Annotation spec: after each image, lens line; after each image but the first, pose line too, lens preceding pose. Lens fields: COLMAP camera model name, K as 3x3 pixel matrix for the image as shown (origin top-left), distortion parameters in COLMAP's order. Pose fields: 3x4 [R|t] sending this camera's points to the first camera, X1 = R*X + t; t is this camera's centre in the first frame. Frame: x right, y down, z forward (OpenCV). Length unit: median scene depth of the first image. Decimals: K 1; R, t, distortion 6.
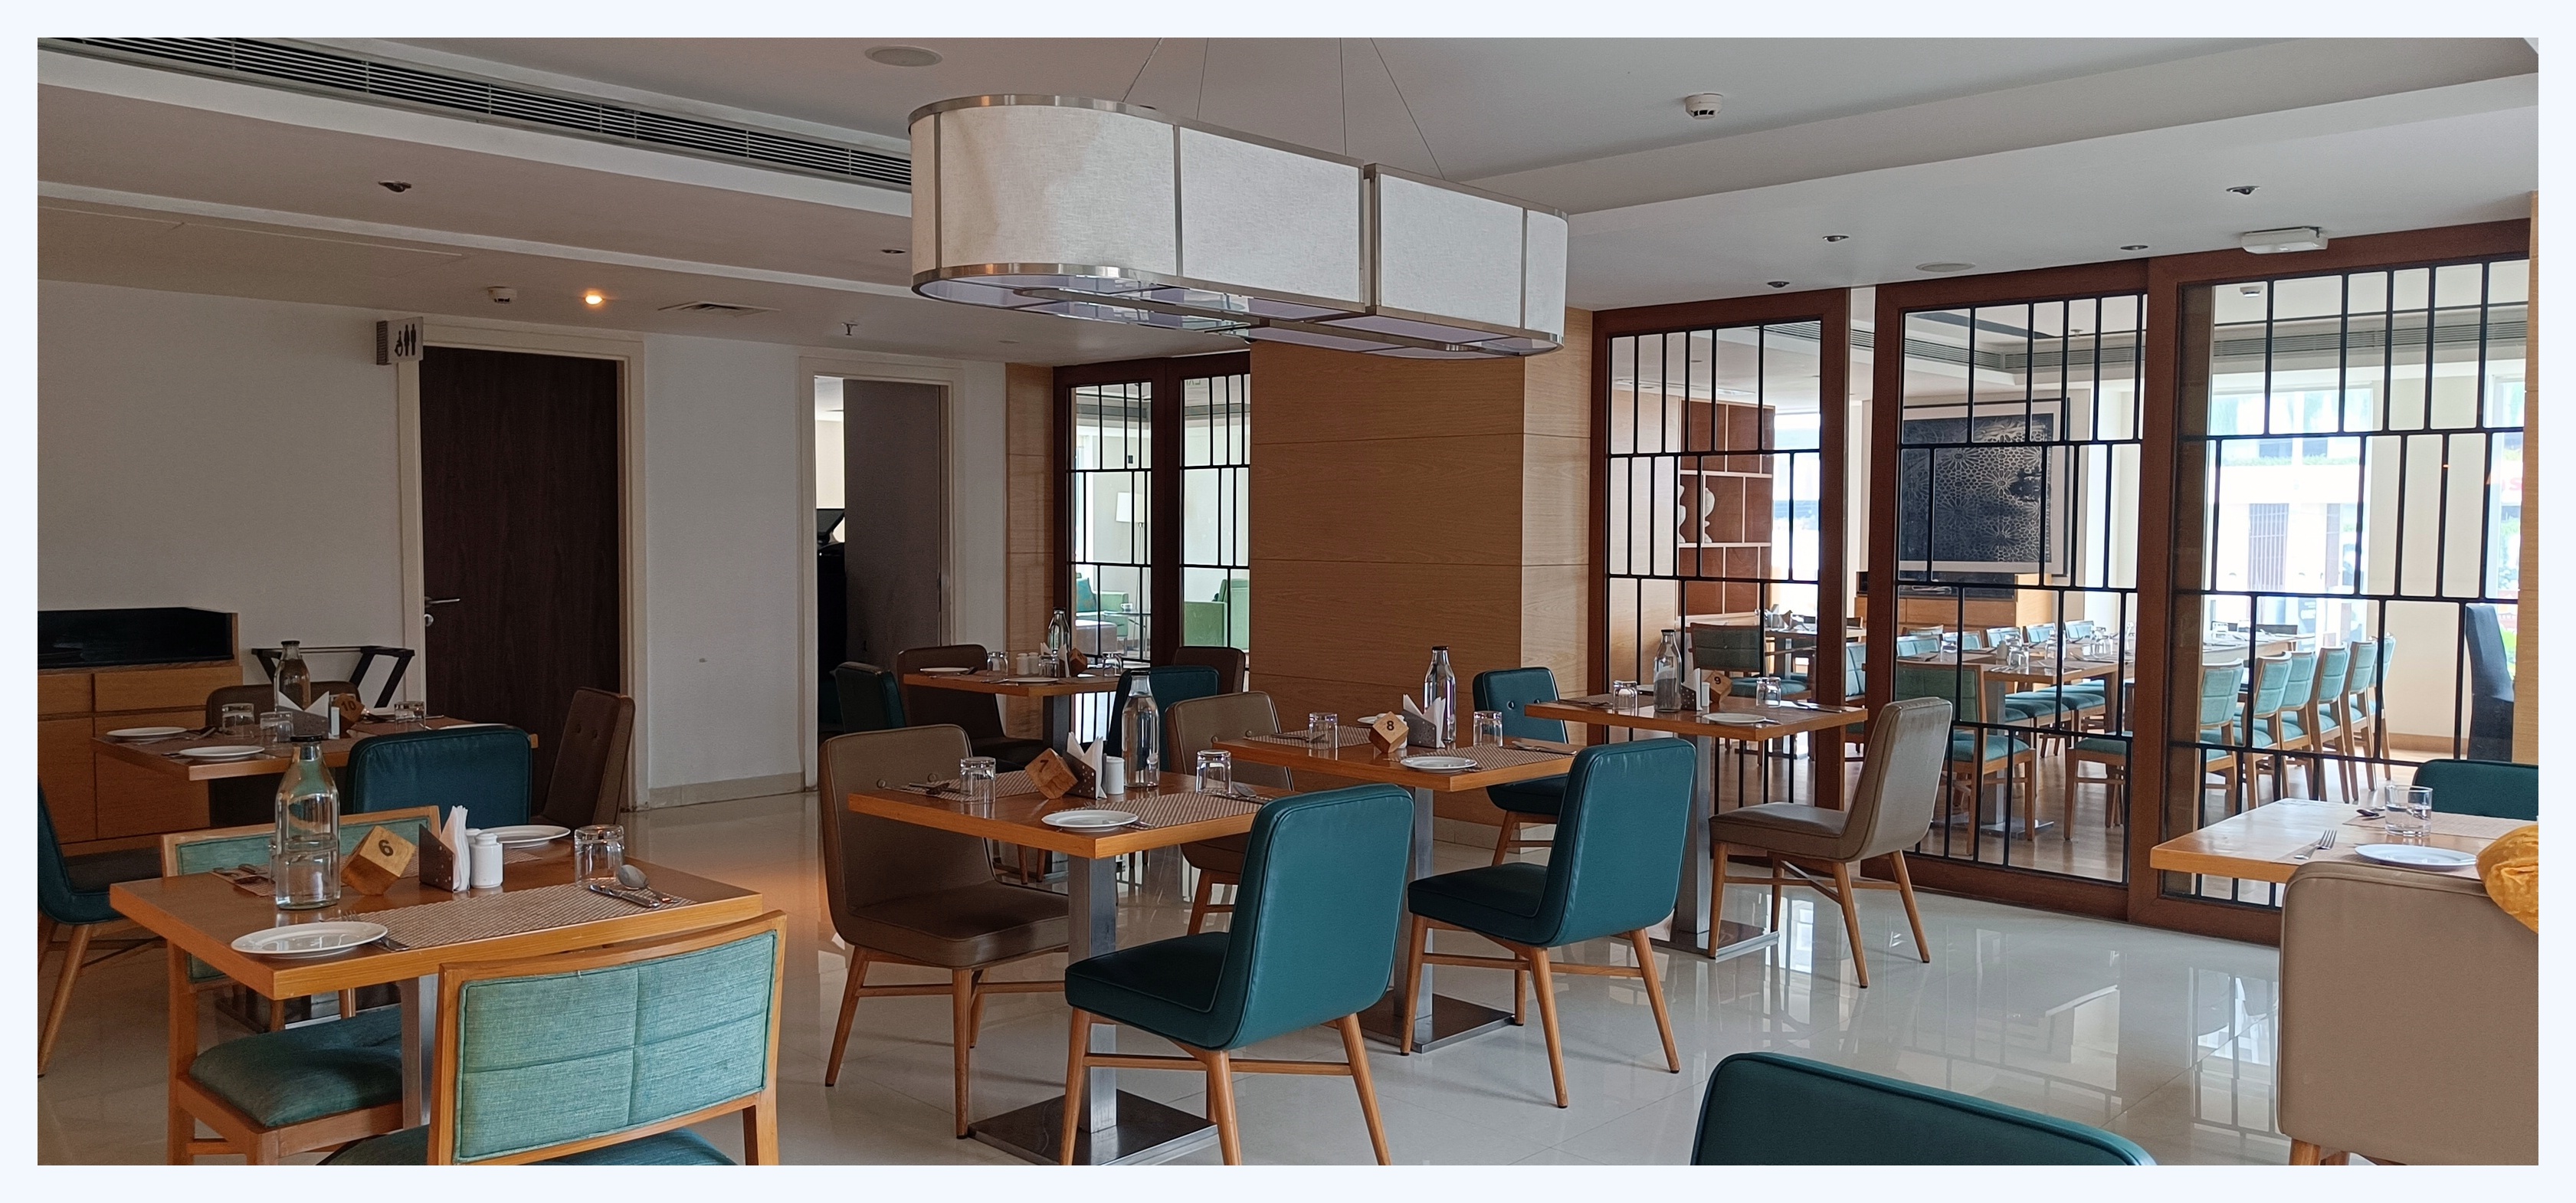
lens RADIAL K [[1726.3, 0, 1288.0], [0, 1726.3, 601.5], [0, 0, 1]] dist [-0.000852, -0.001745]
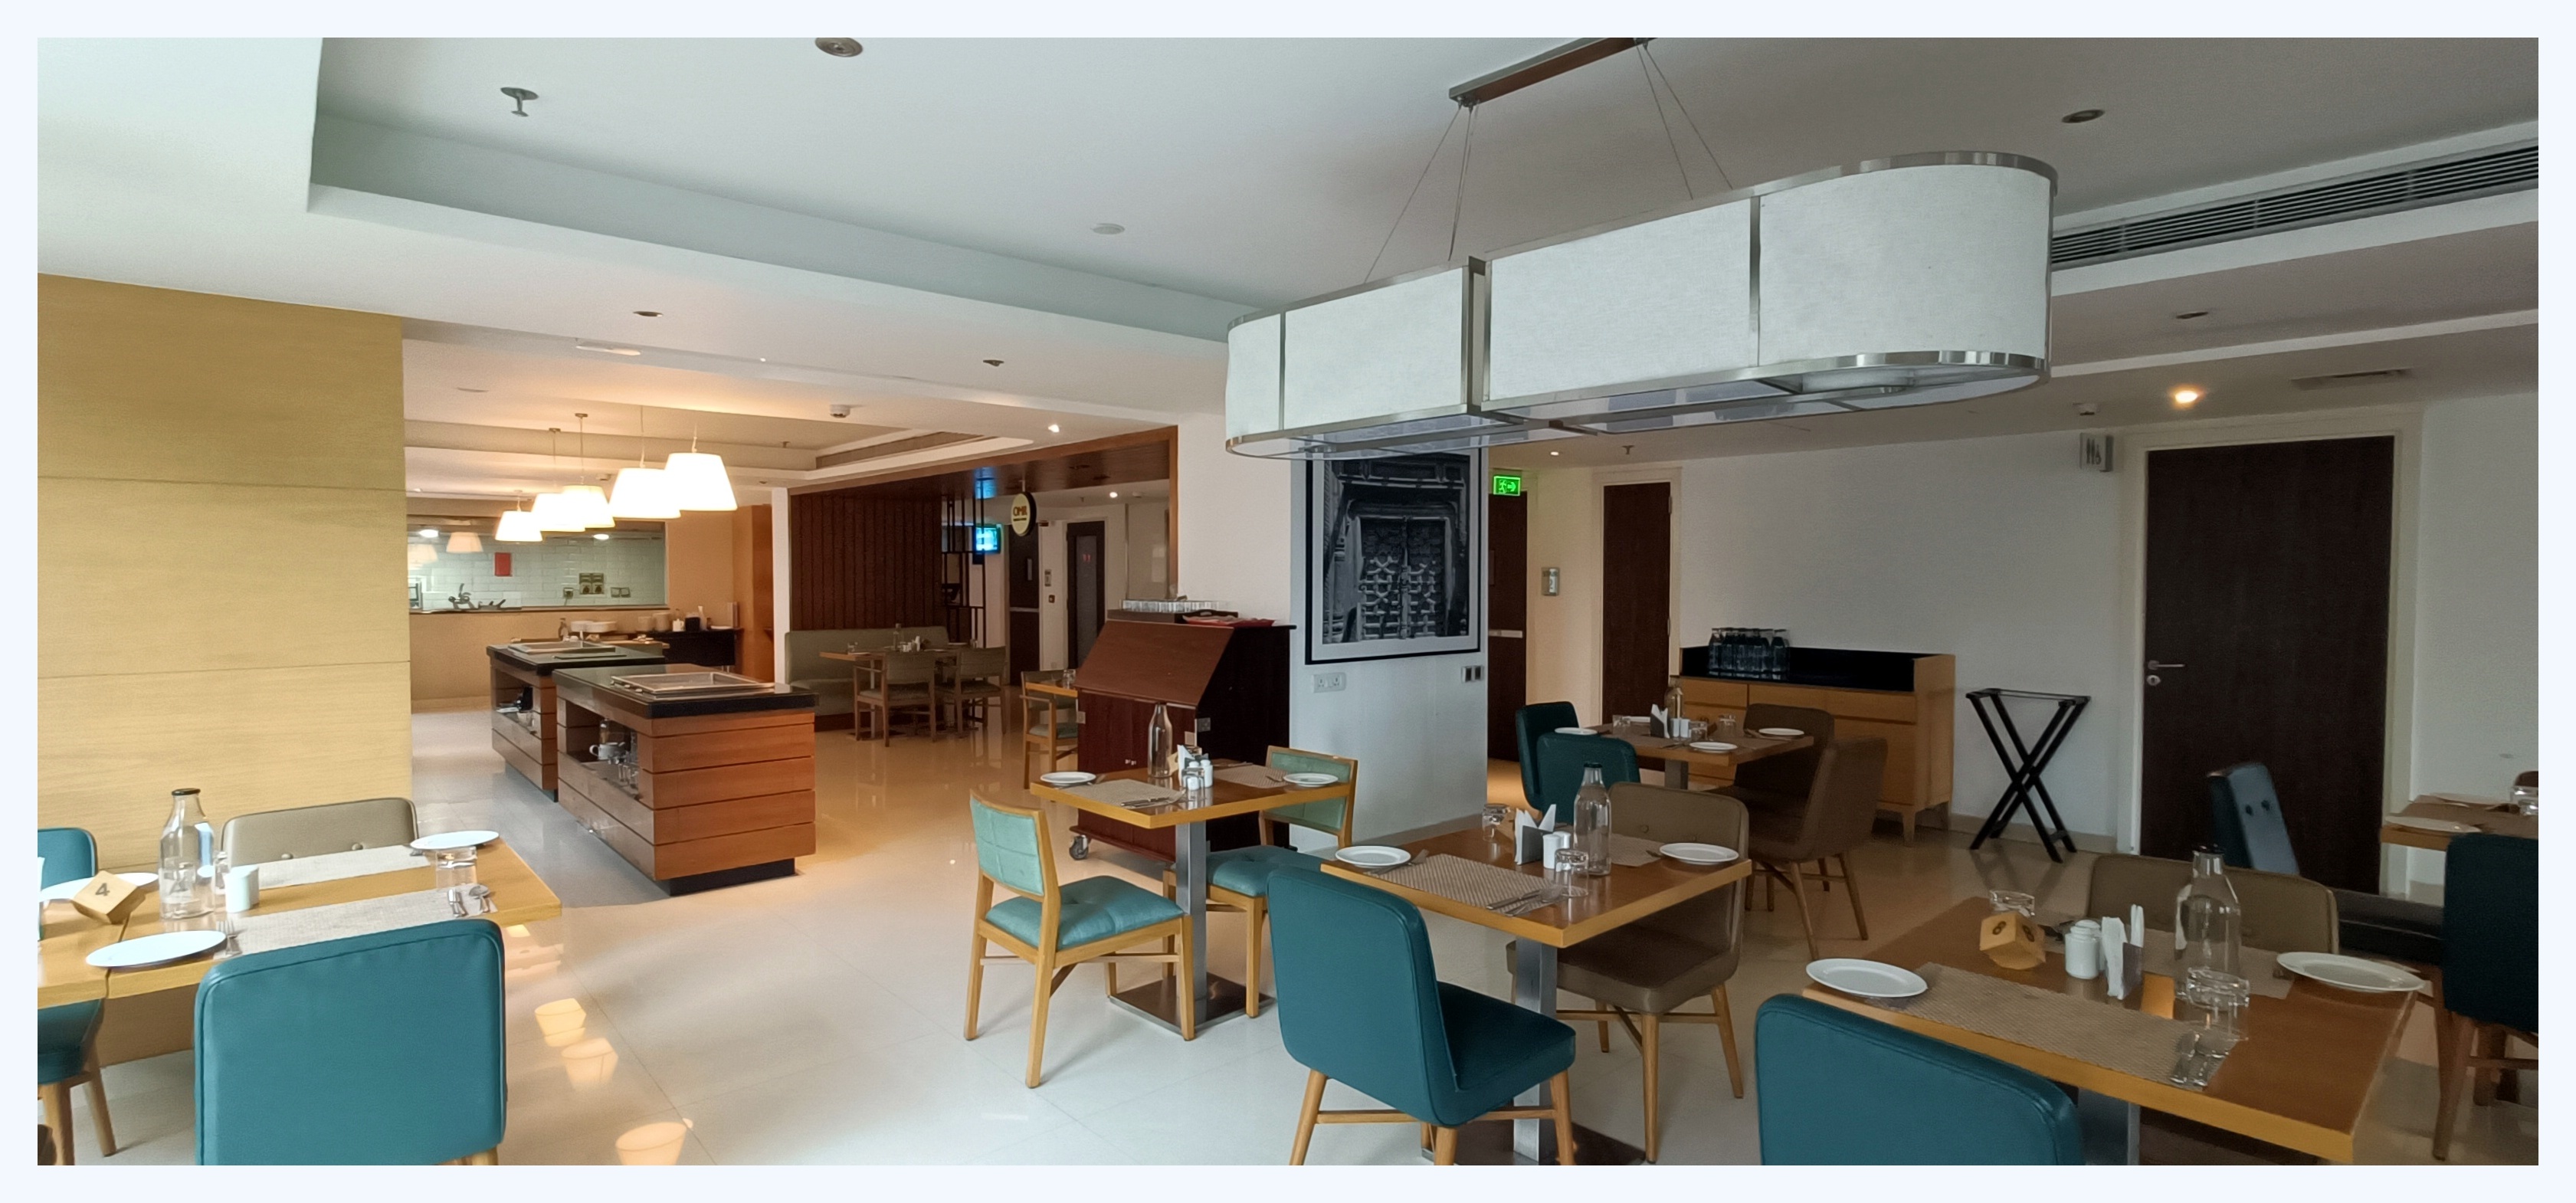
lens RADIAL K [[1139.9, 0, 1288.0], [0, 1139.9, 601.5], [0, 0, 1]] dist [0.000726, 0.000112]
pose [[-0.090373, 0.023123, -0.995640, 0.351347], [-0.044384, 0.998644, 0.027221, -0.040804], [0.994919, 0.046650, -0.089224, 0.499445]]
